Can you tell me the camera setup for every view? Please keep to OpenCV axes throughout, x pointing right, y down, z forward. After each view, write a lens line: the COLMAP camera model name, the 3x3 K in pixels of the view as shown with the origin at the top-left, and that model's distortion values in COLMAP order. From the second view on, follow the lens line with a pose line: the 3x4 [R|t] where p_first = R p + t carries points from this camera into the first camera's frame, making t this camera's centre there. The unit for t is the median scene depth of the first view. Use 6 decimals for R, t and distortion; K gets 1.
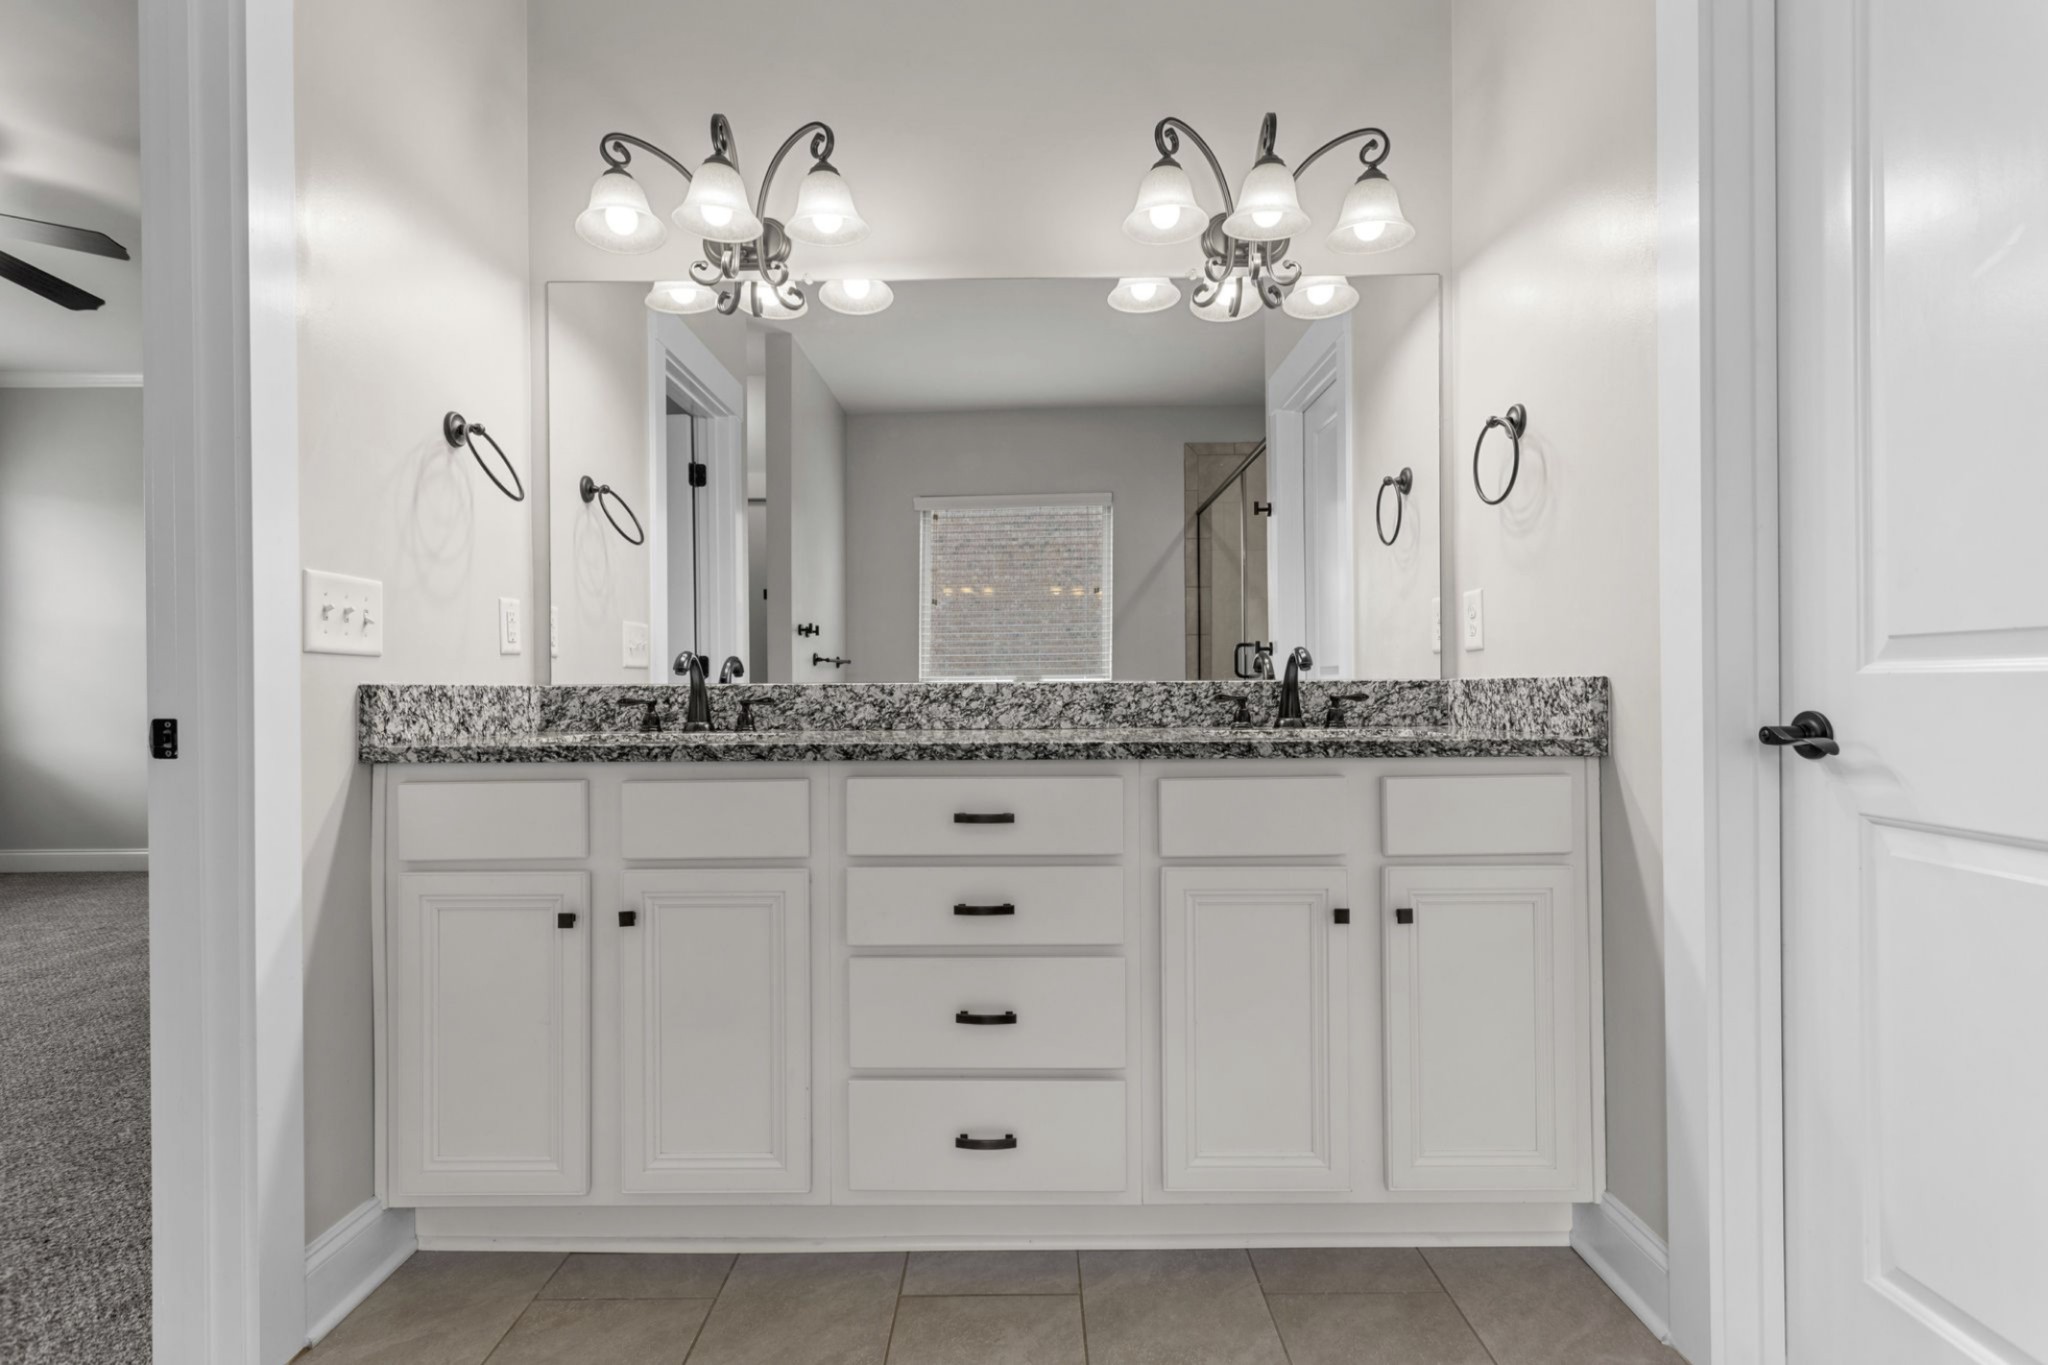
lens RADIAL K [[967.4, 0, 1024.3], [0, 967.4, 682.1], [0, 0, 1]] dist [0.002817, 0.001606]
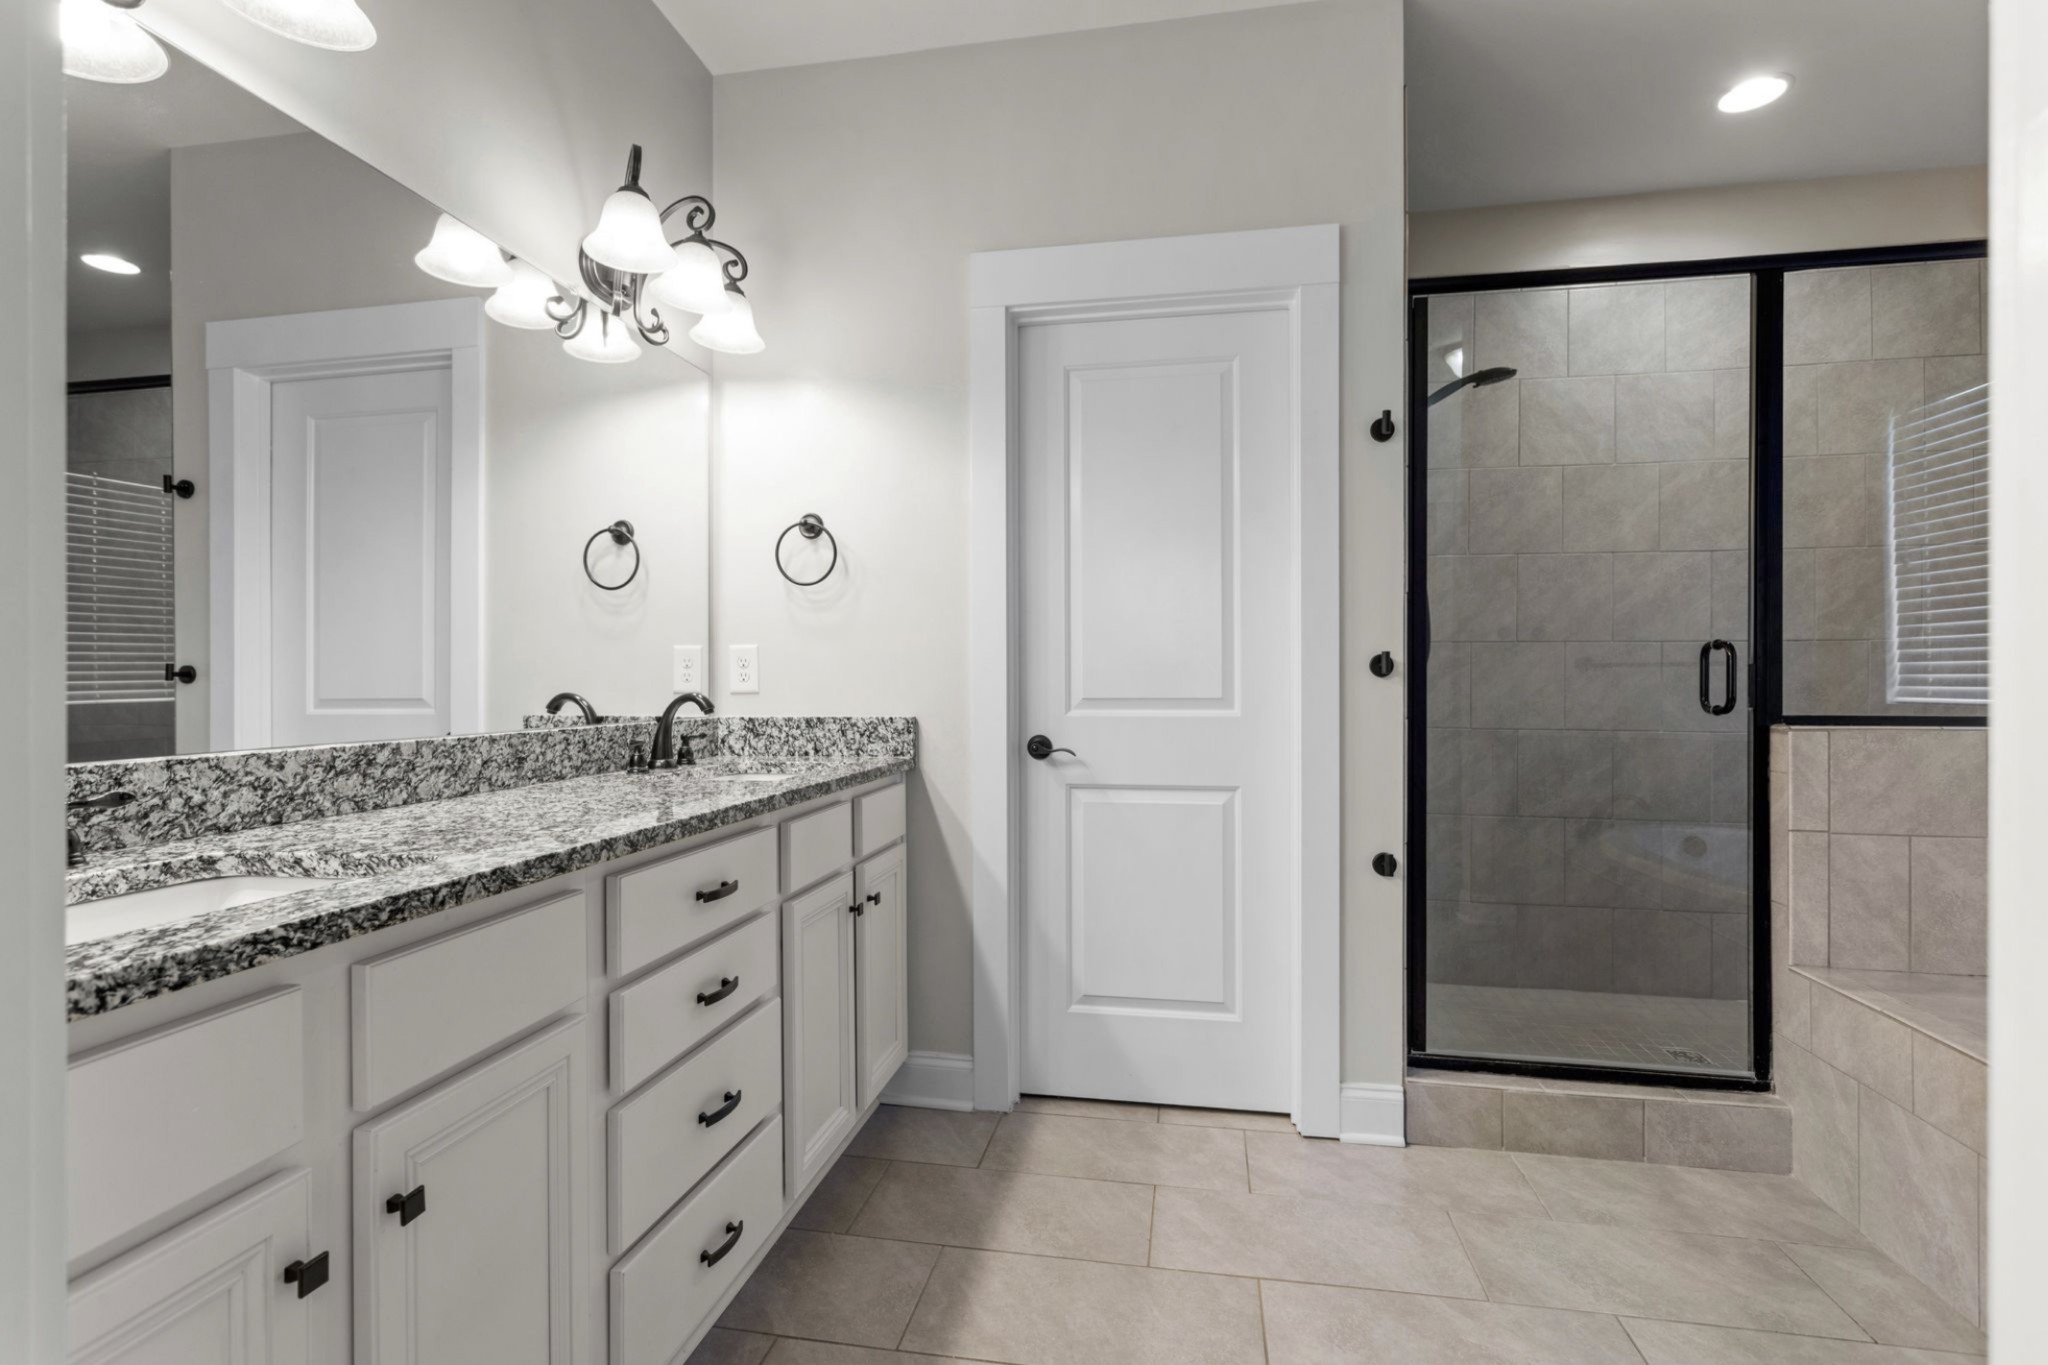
lens RADIAL K [[967.4, 0, 1022.7], [0, 967.4, 680.3], [0, 0, 1]] dist [0.002817, 0.001606]
pose [[0.179850, 0.007239, 0.983667, -0.670450], [0.000357, 0.999972, -0.007424, -0.039213], [-0.983694, 0.001687, 0.179843, 0.413741]]
